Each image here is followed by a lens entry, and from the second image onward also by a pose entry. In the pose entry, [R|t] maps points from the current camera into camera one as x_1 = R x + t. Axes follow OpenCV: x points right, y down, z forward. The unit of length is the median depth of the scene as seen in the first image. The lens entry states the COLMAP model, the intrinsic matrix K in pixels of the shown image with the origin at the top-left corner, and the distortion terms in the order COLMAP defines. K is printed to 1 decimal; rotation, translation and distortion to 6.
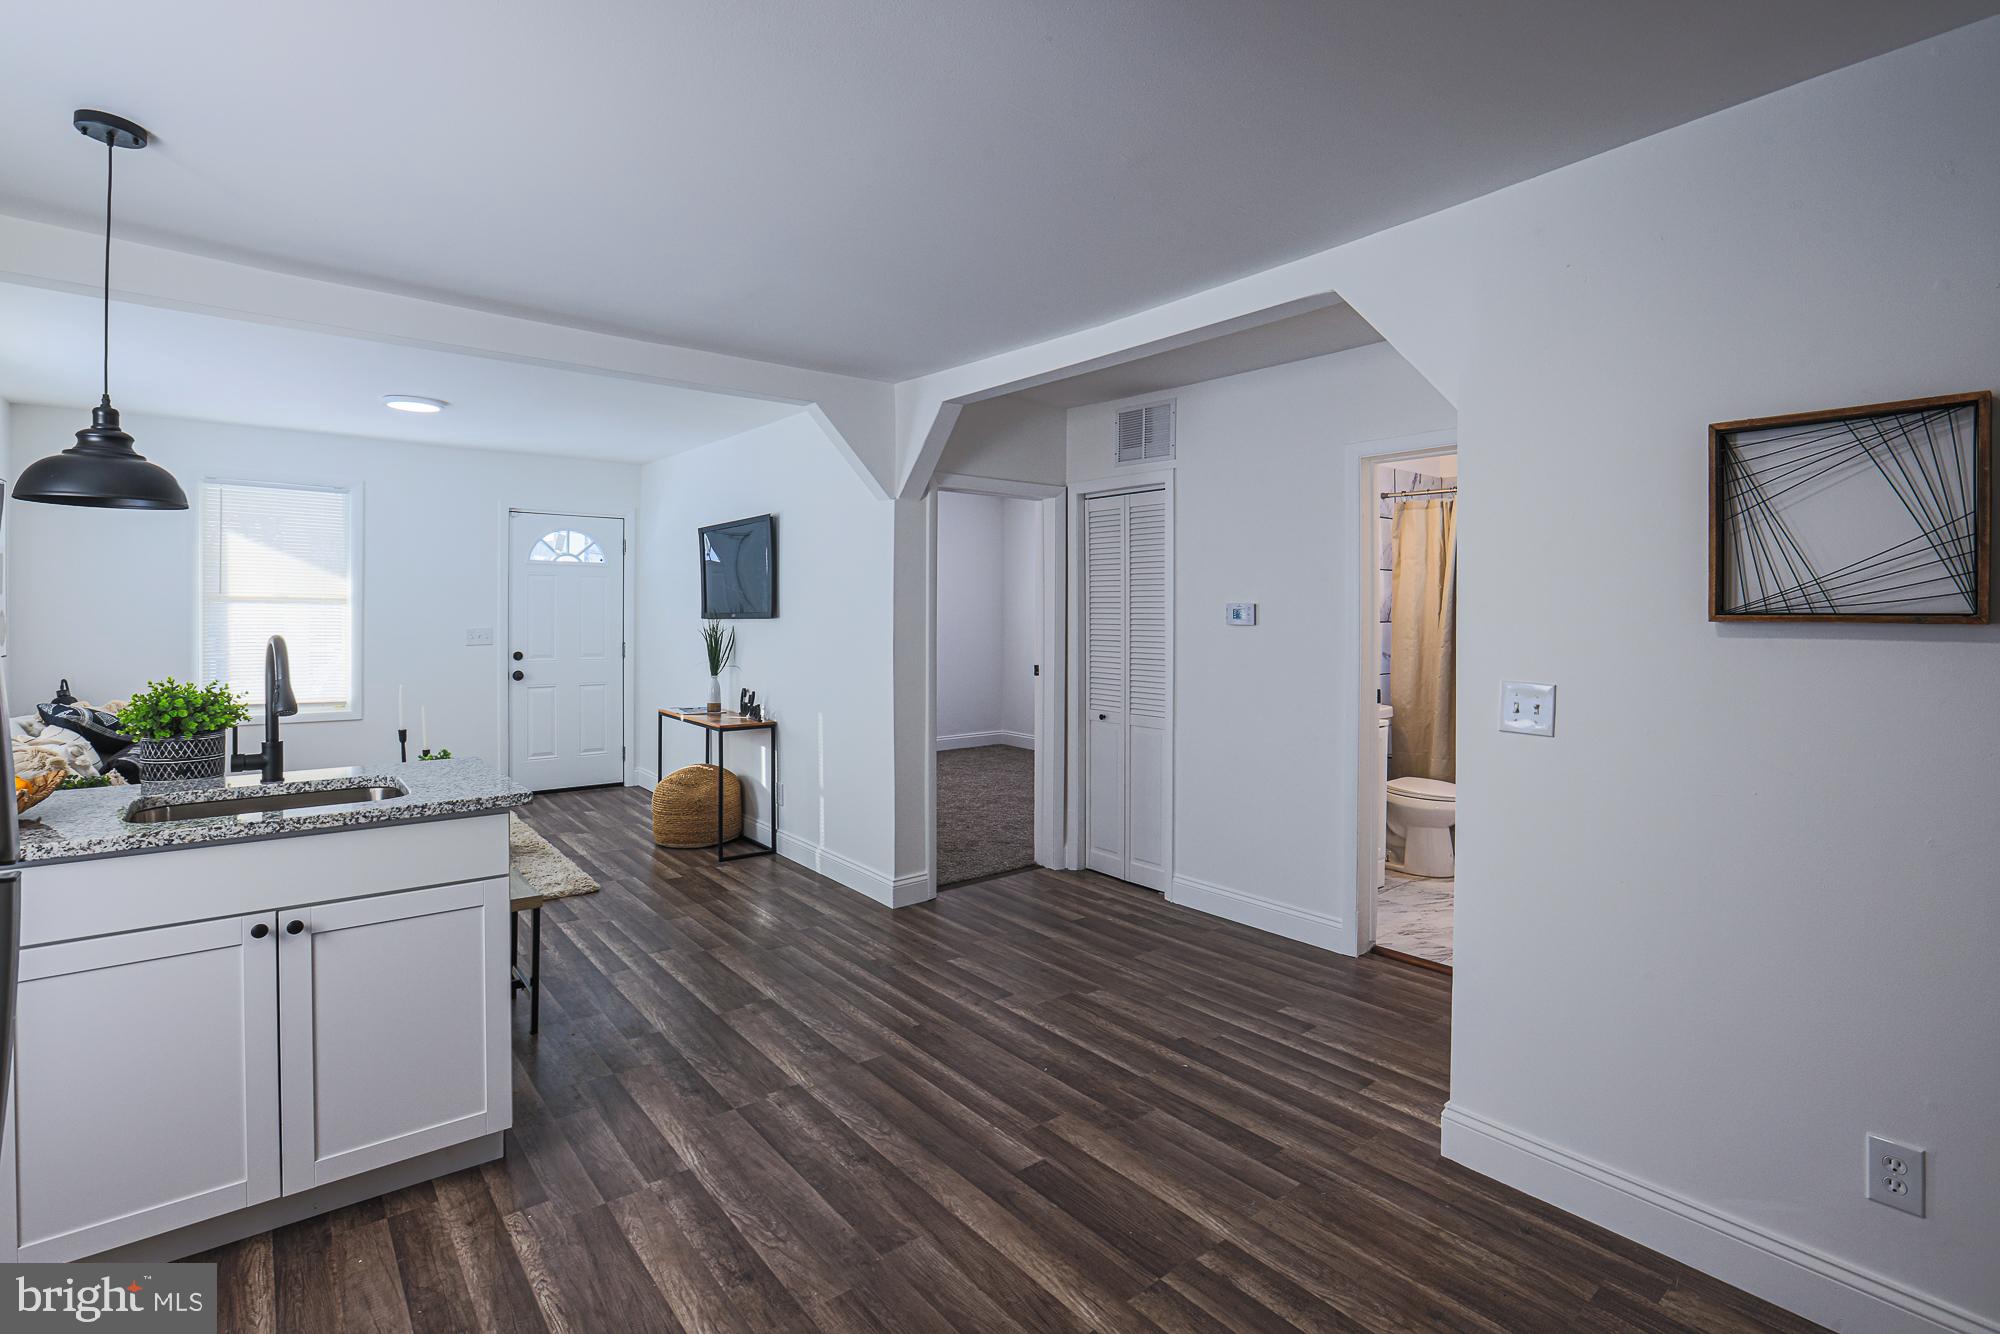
lens RADIAL K [[928.3, 0, 995.8], [0, 928.3, 617.9], [0, 0, 1]] dist [-0.042791, 0.011662]
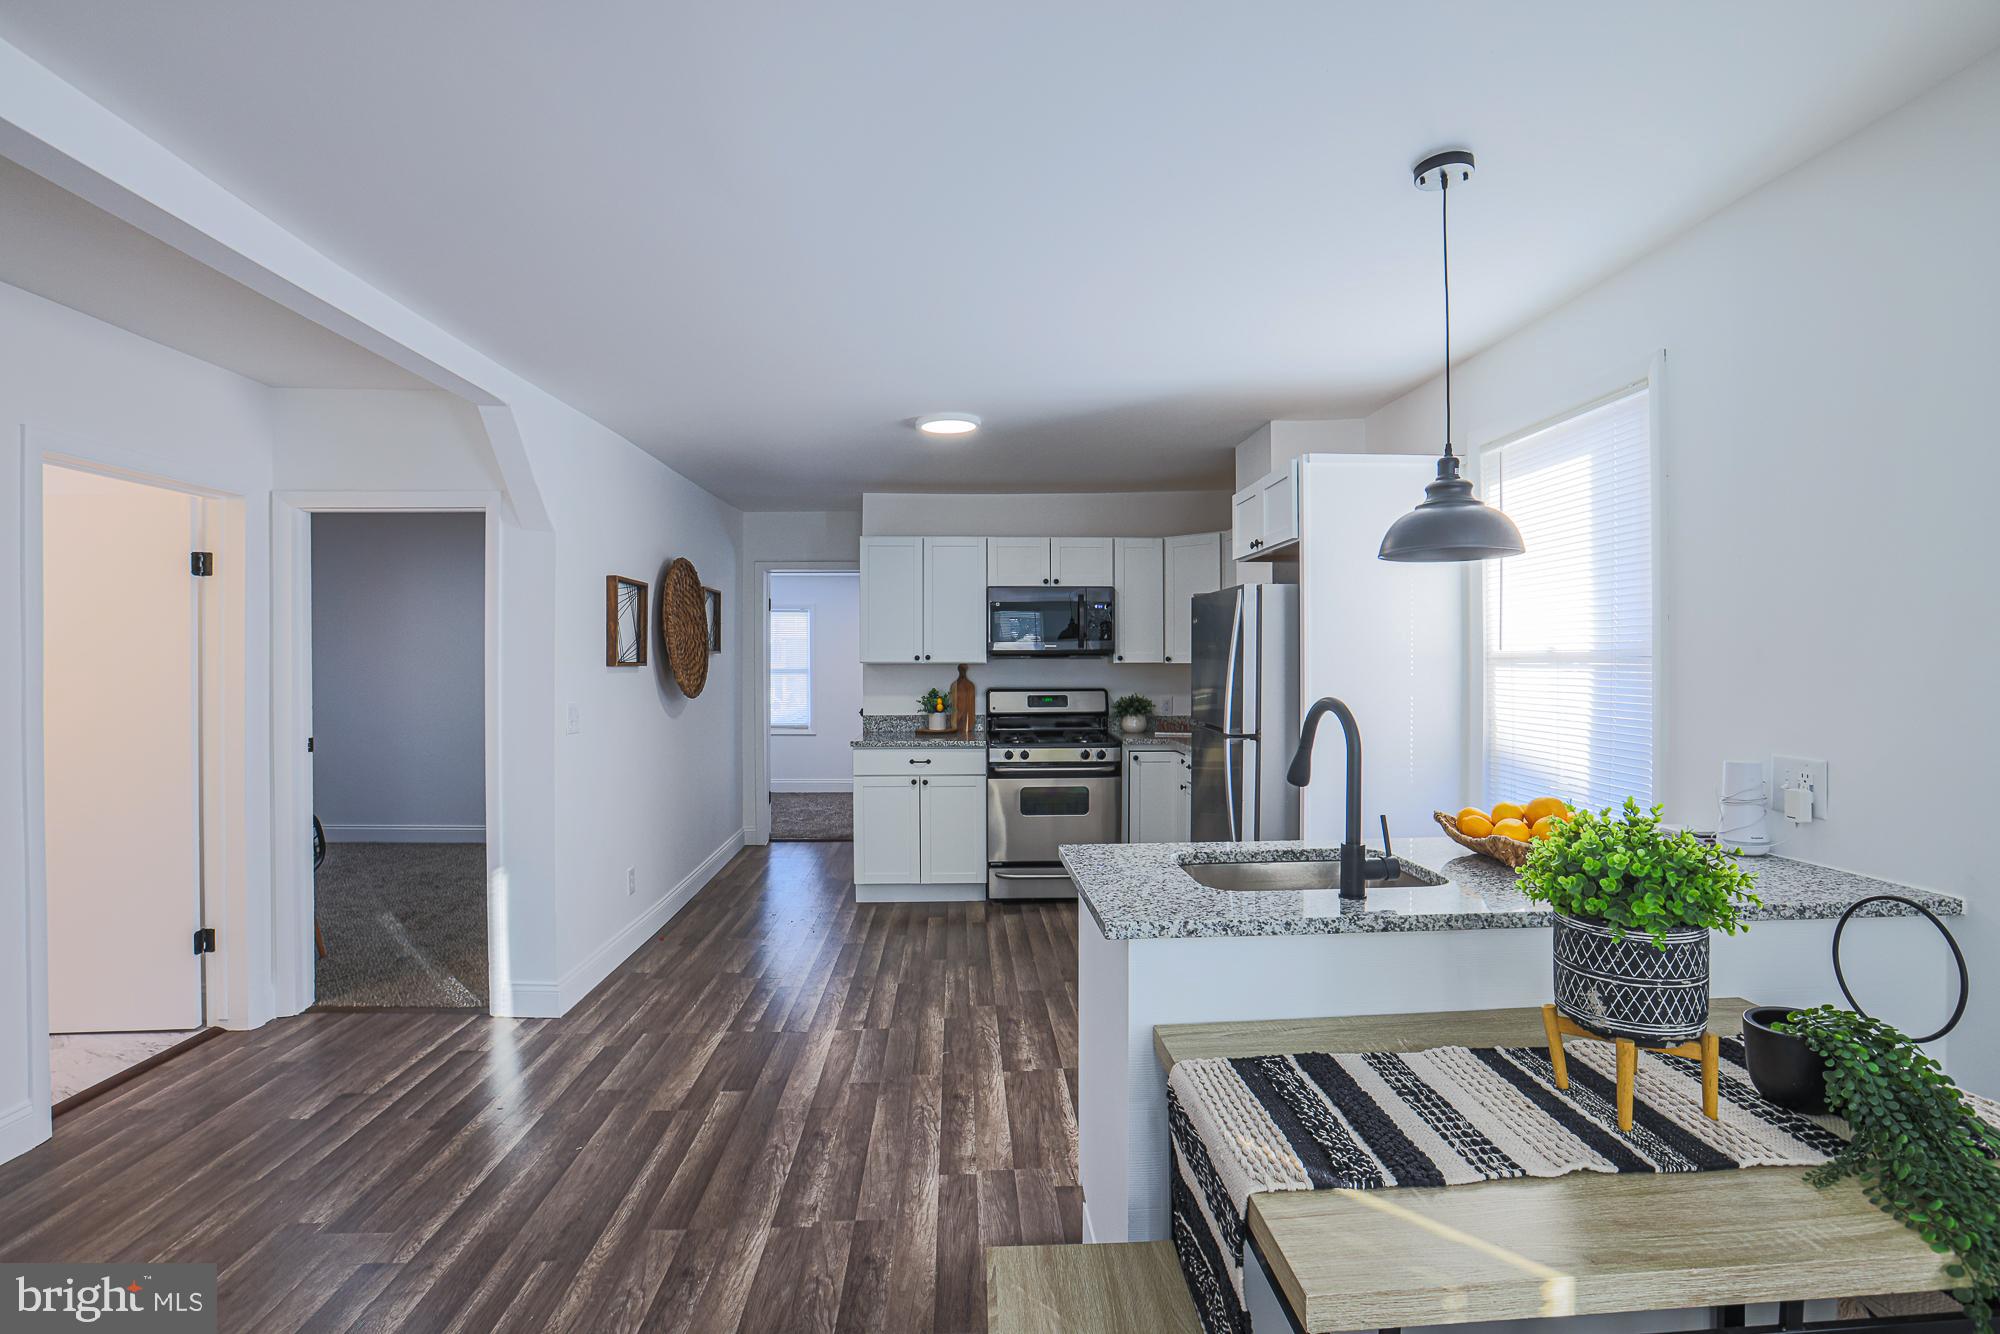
lens RADIAL K [[910.8, 0, 997.1], [0, 910.8, 661.6], [0, 0, 1]] dist [-0.059824, 0.022988]
pose [[-0.800853, -0.002173, 0.598857, -0.856852], [0.004003, 0.999952, 0.008982, -0.017605], [-0.598847, 0.009590, -0.800806, 1.502184]]
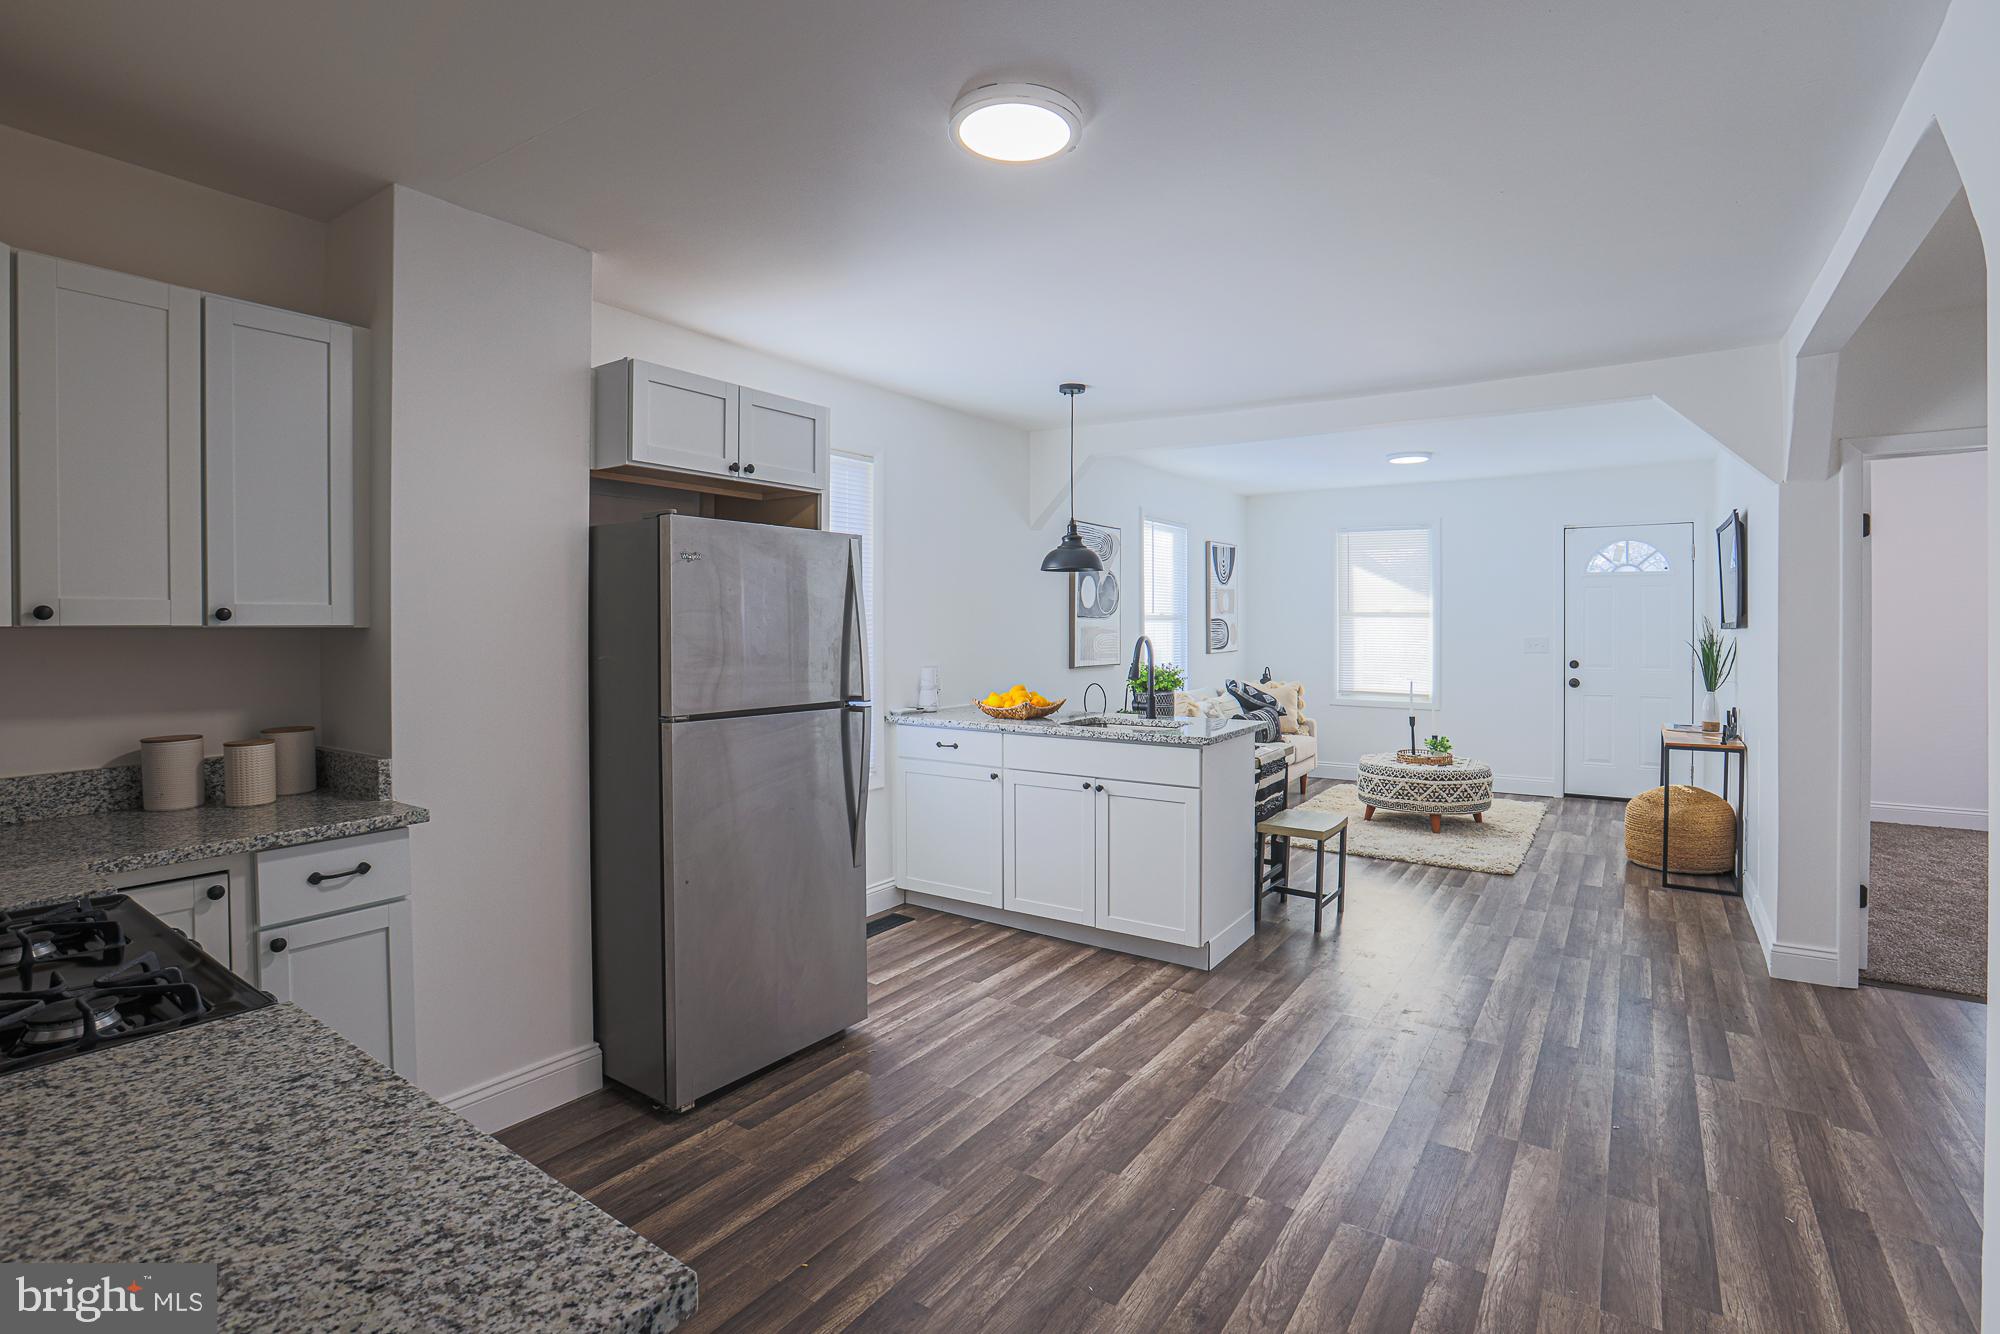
lens RADIAL K [[936.1, 0, 1010.5], [0, 936.1, 636.3], [0, 0, 1]] dist [-0.060363, 0.020706]
pose [[0.280888, 0.006283, -0.959720, 0.749536], [-0.000559, 0.999979, 0.006383, 0.006733], [0.959740, -0.001256, 0.280886, 0.188865]]
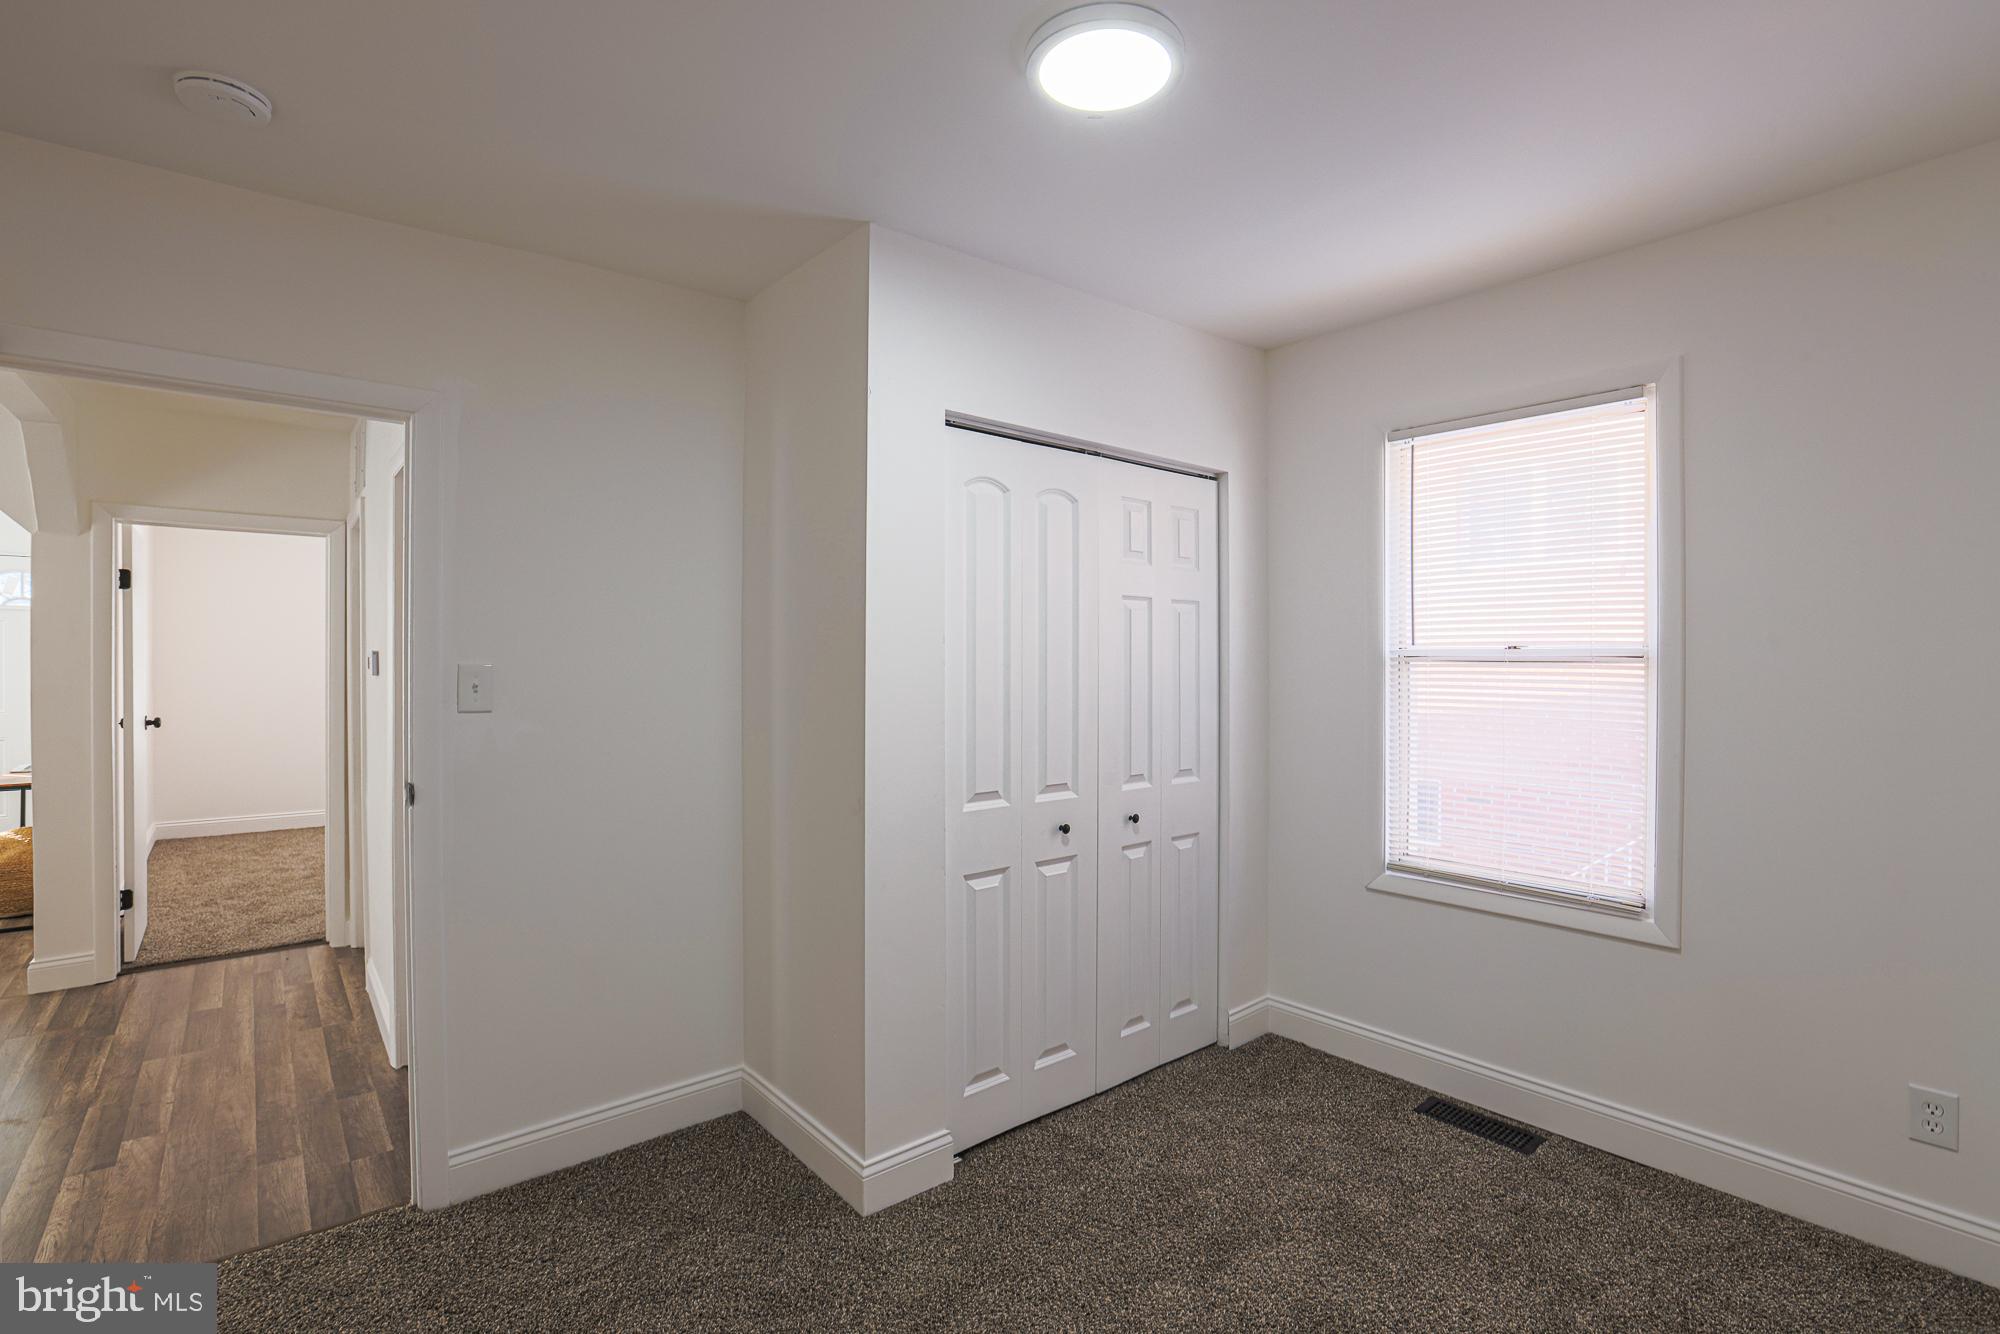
lens RADIAL K [[910.8, 0, 997.1], [0, 910.8, 661.6], [0, 0, 1]] dist [-0.059824, 0.022988]
pose [[0.999850, -0.000201, 0.017316, 1.272704], [0.000292, 0.999986, -0.005266, 0.000516], [-0.017315, 0.005270, 0.999836, 0.232337]]
